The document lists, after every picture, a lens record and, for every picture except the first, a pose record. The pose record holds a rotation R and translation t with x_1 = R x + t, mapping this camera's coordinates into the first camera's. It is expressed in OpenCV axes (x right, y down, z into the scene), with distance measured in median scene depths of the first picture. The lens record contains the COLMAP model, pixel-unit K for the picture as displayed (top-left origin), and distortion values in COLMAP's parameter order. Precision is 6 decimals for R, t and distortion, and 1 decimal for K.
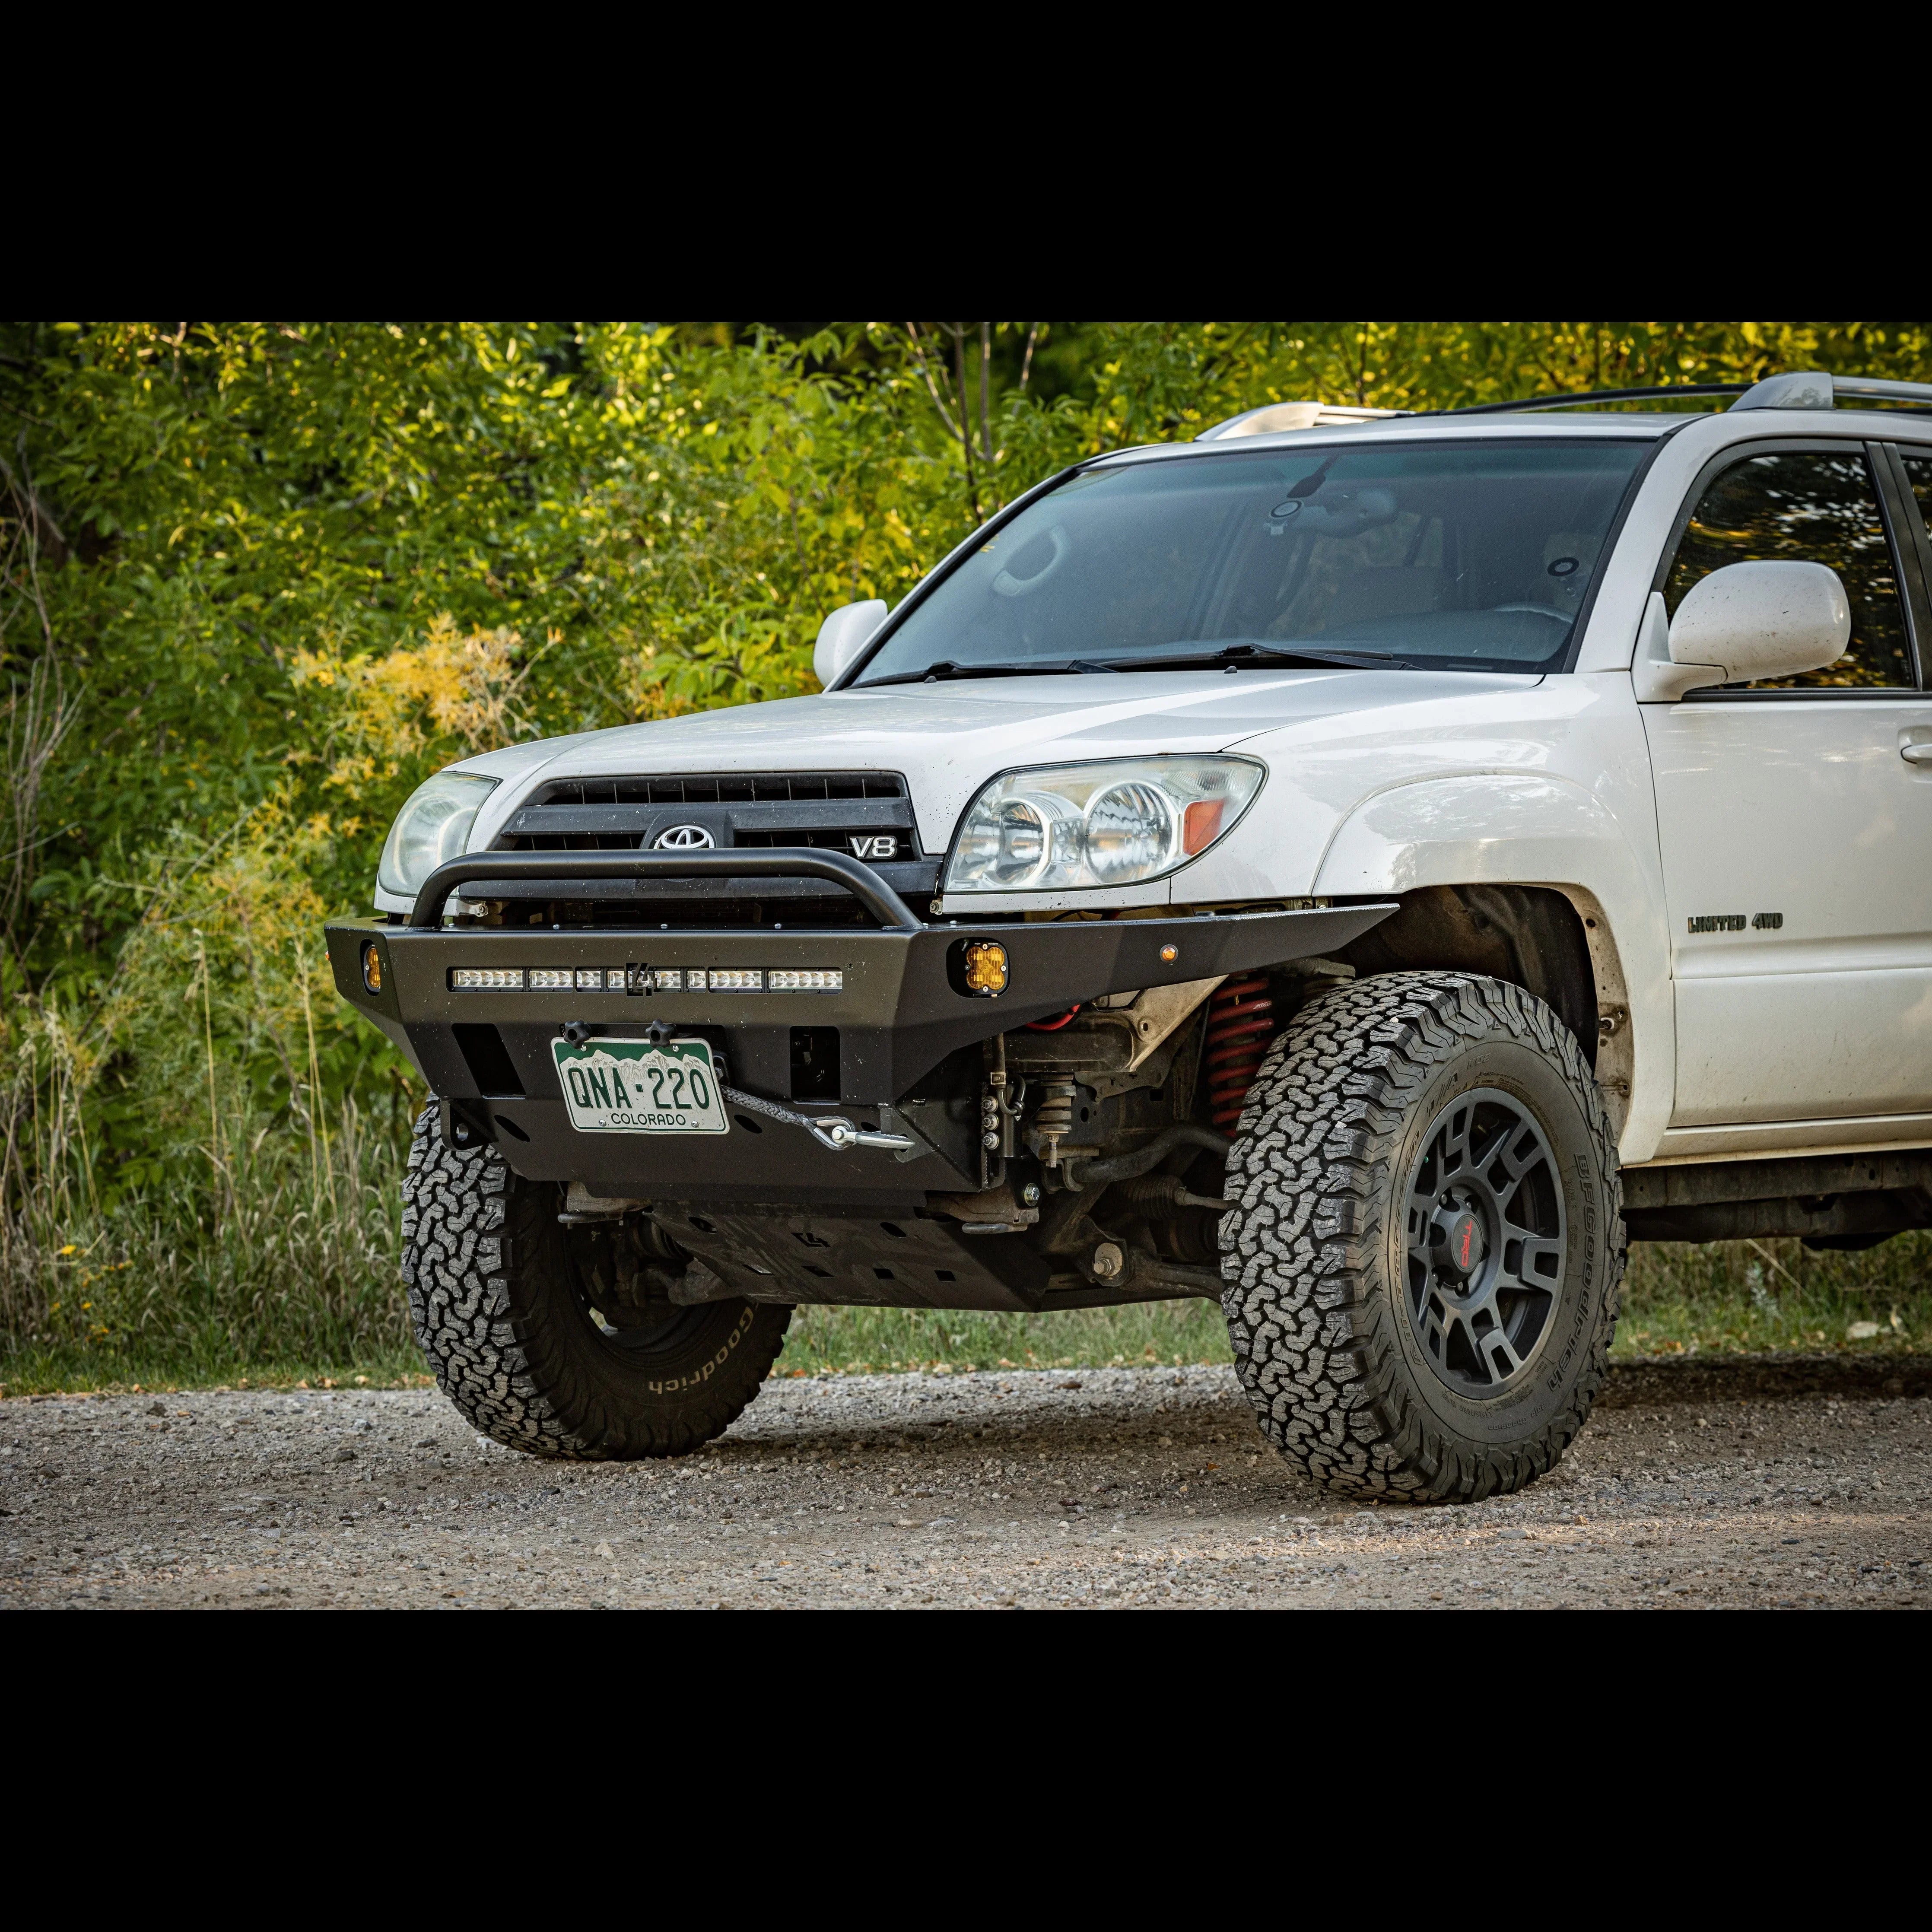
lens RADIAL K [[6290.8, 0, 966.0], [0, 6290.8, 966.0], [0, 0, 1]] dist [-0.062661, -1.024091]
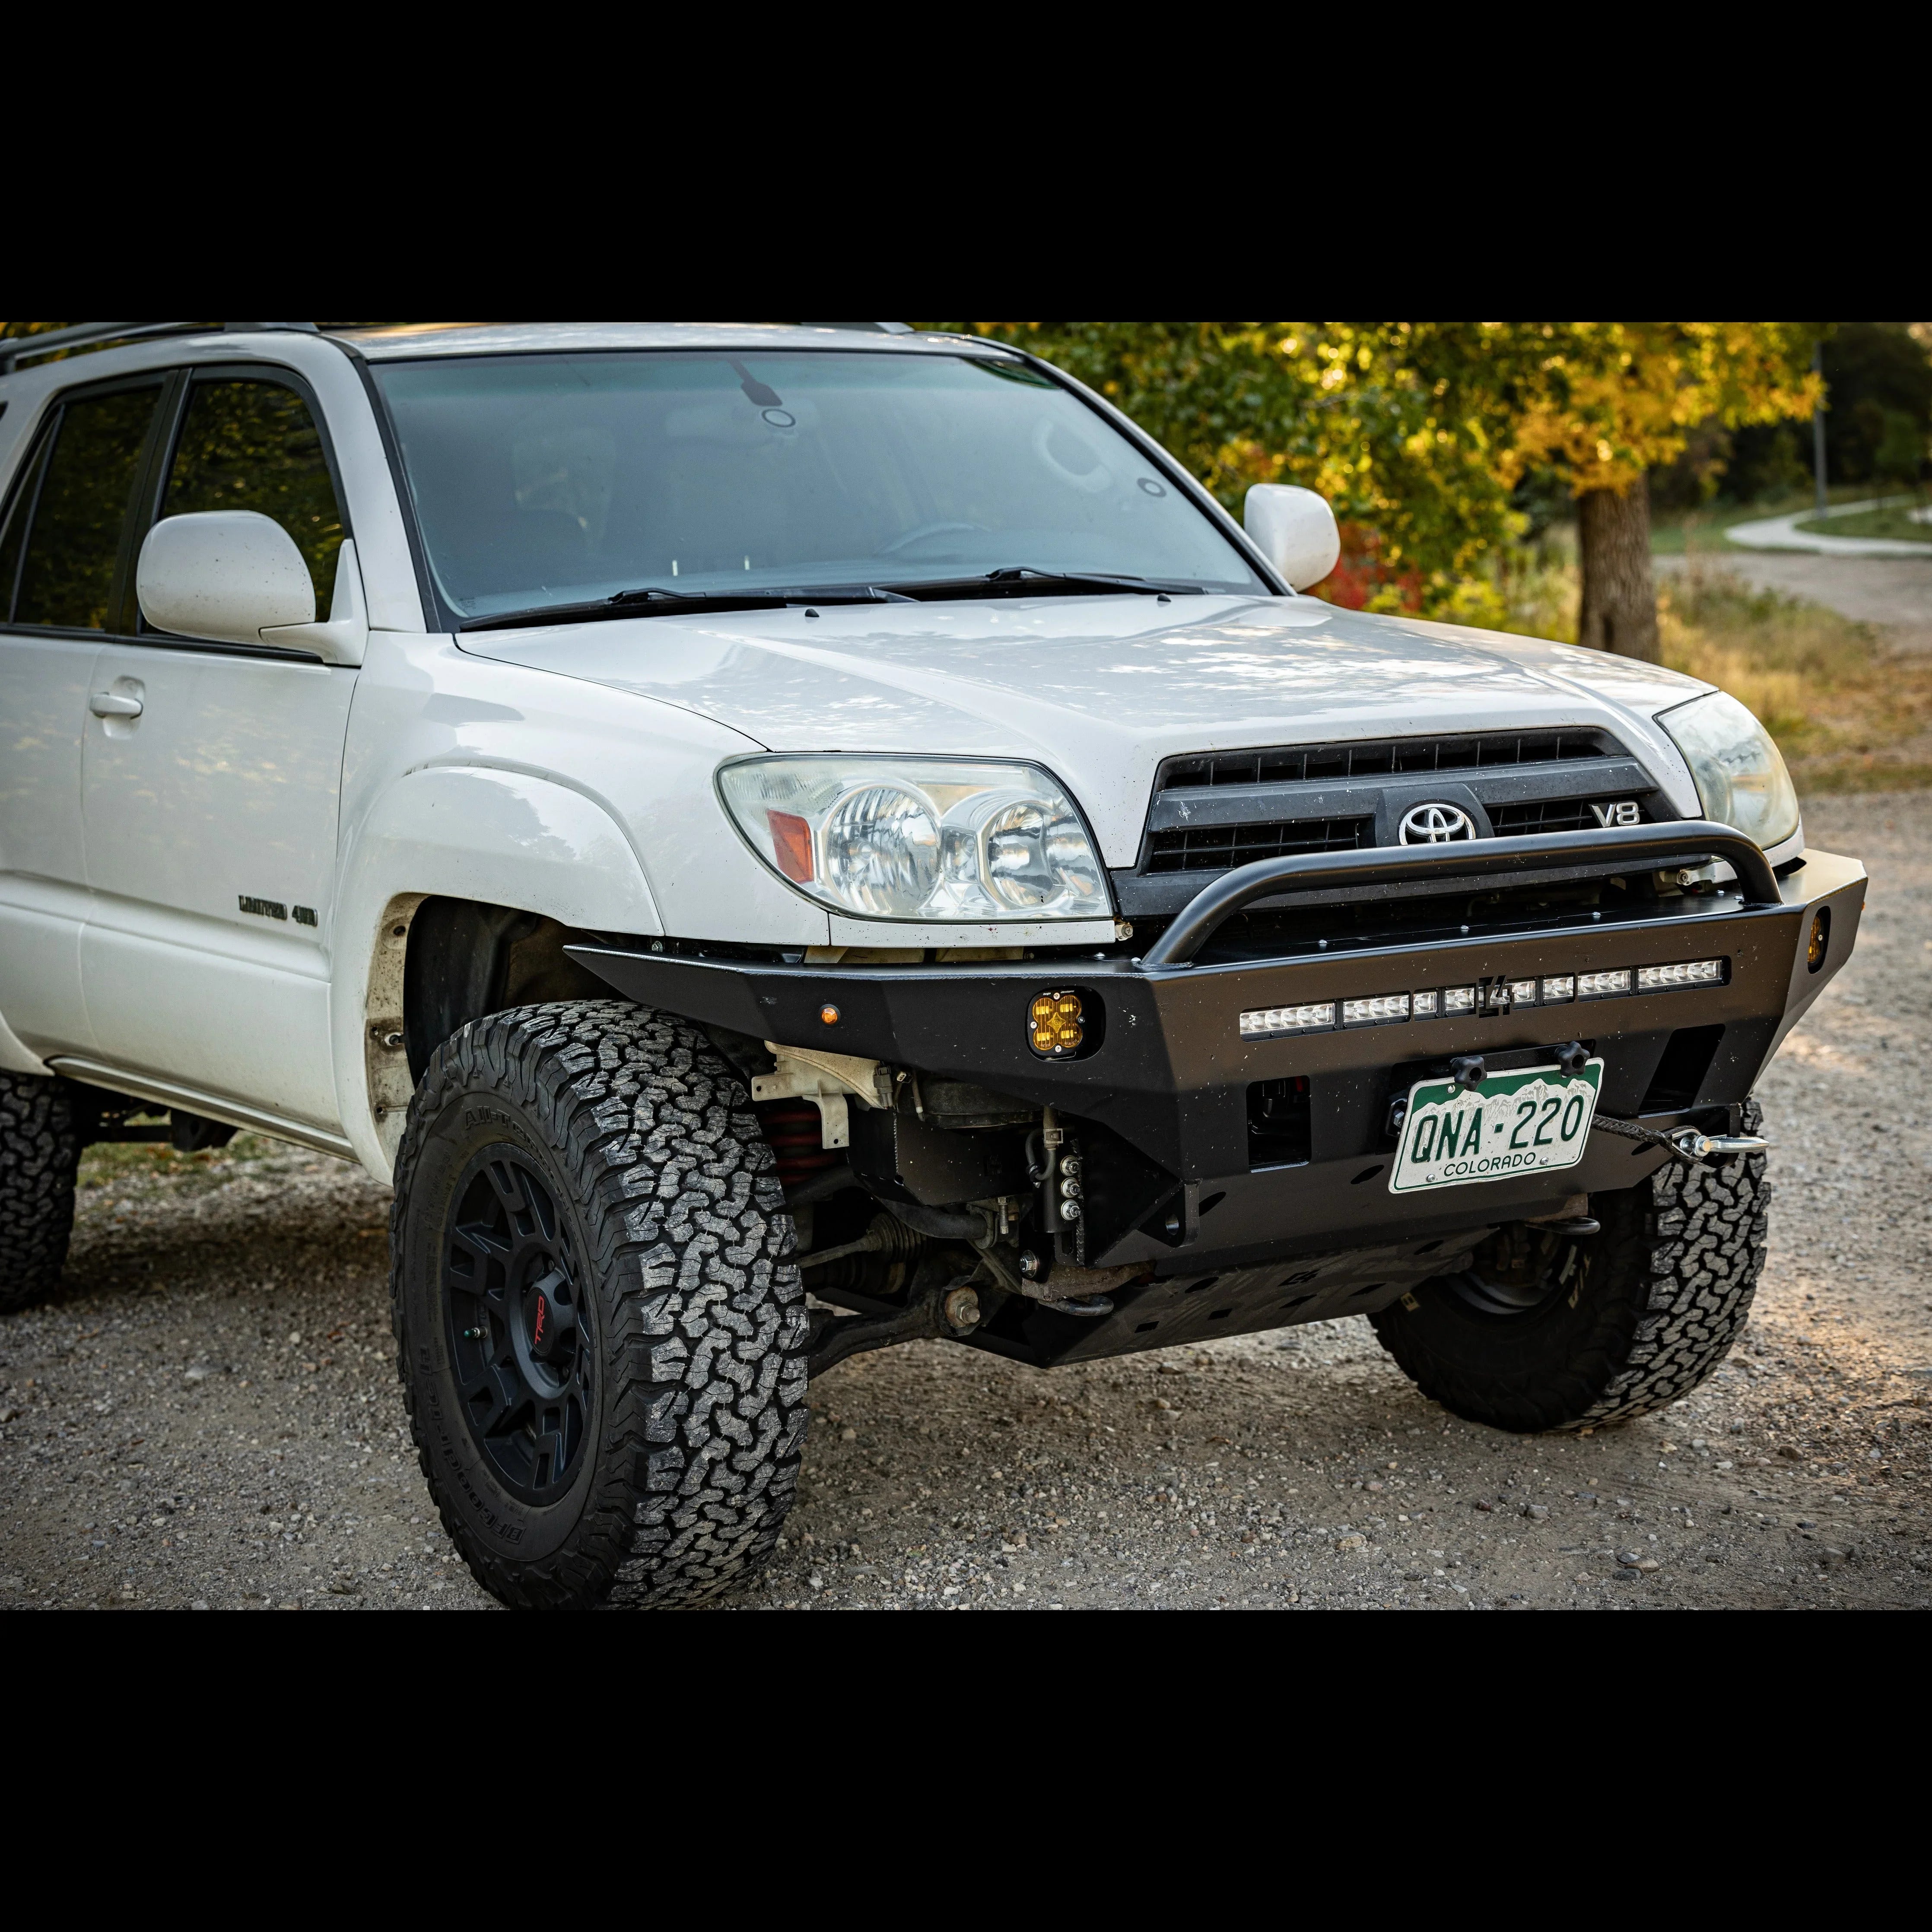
lens RADIAL K [[3781.8, 0, 957.1], [0, 3781.8, 956.9], [0, 0, 1]] dist [-0.032070, 0.209209]
pose [[0.373310, -0.103490, 0.921916, -0.527316], [0.040158, 0.994629, 0.095392, -0.052297], [-0.926837, 0.001411, 0.375461, 0.877384]]
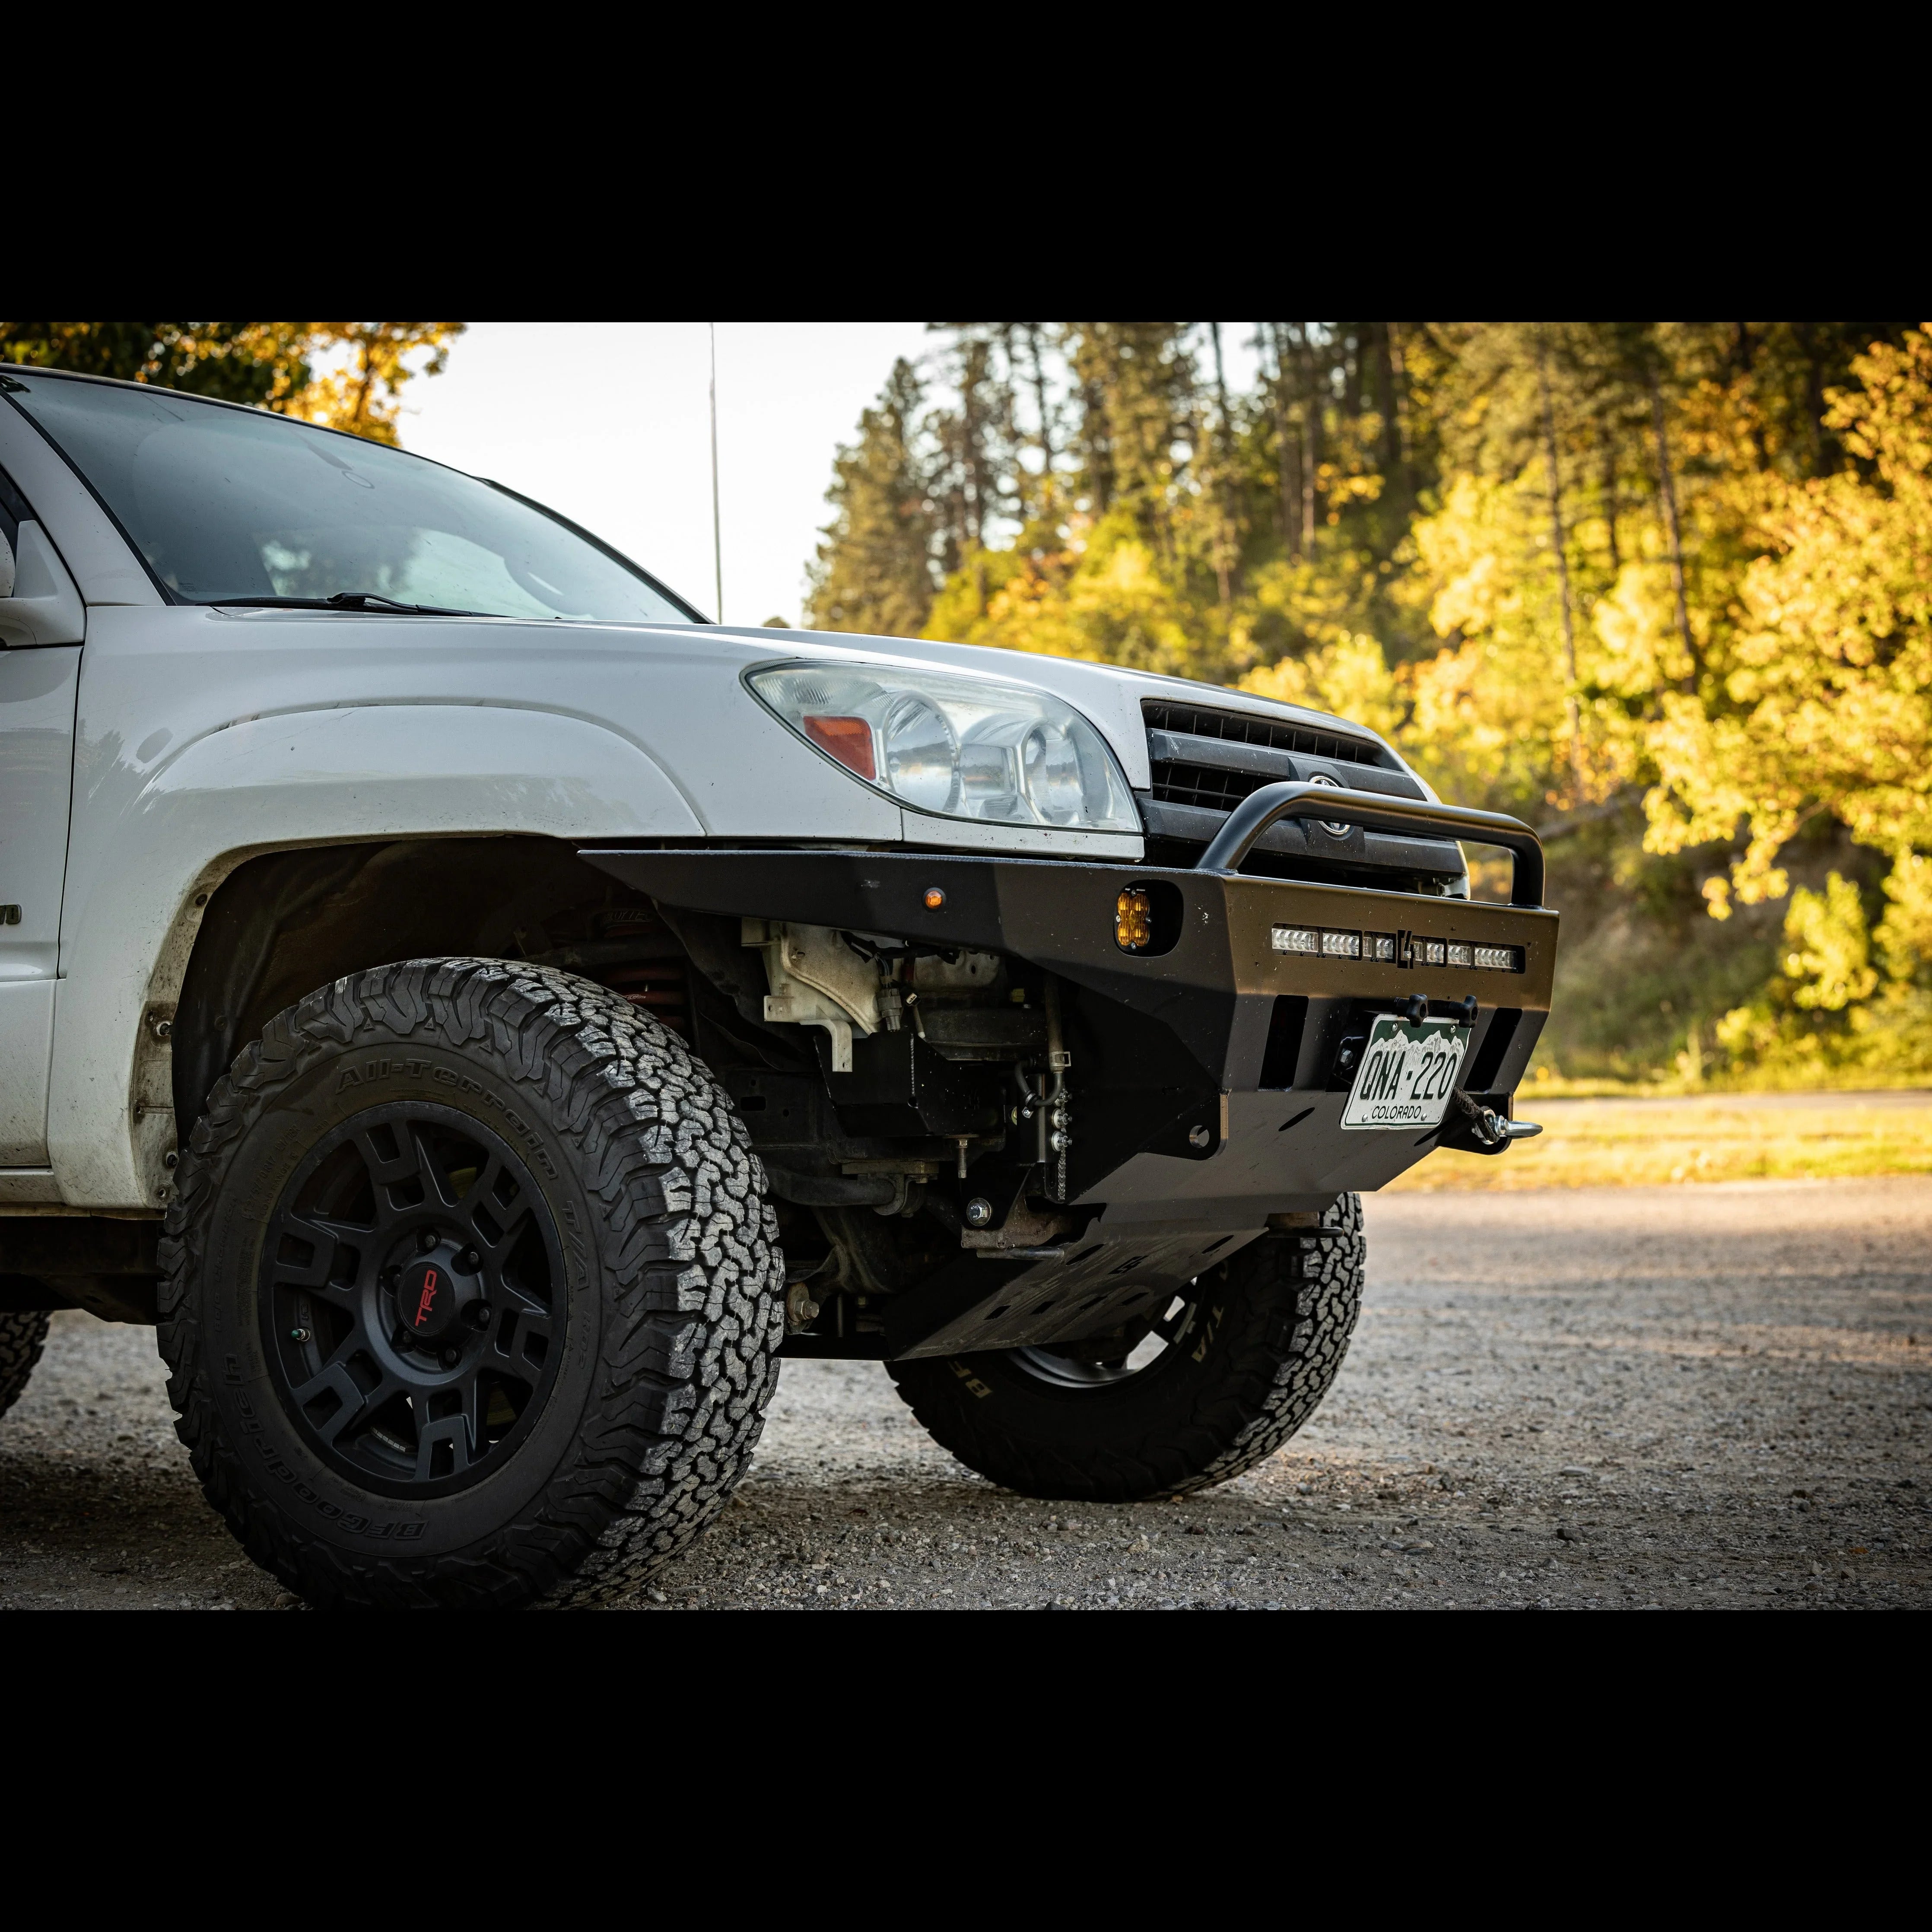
lens RADIAL K [[3781.8, 0, 957.1], [0, 3781.8, 956.9], [0, 0, 1]] dist [-0.032070, 0.209209]
pose [[-0.088672, 0.055367, 0.994521, -0.558852], [0.021068, 0.998335, -0.053701, 0.029585], [-0.995838, 0.016191, -0.089691, 1.103474]]
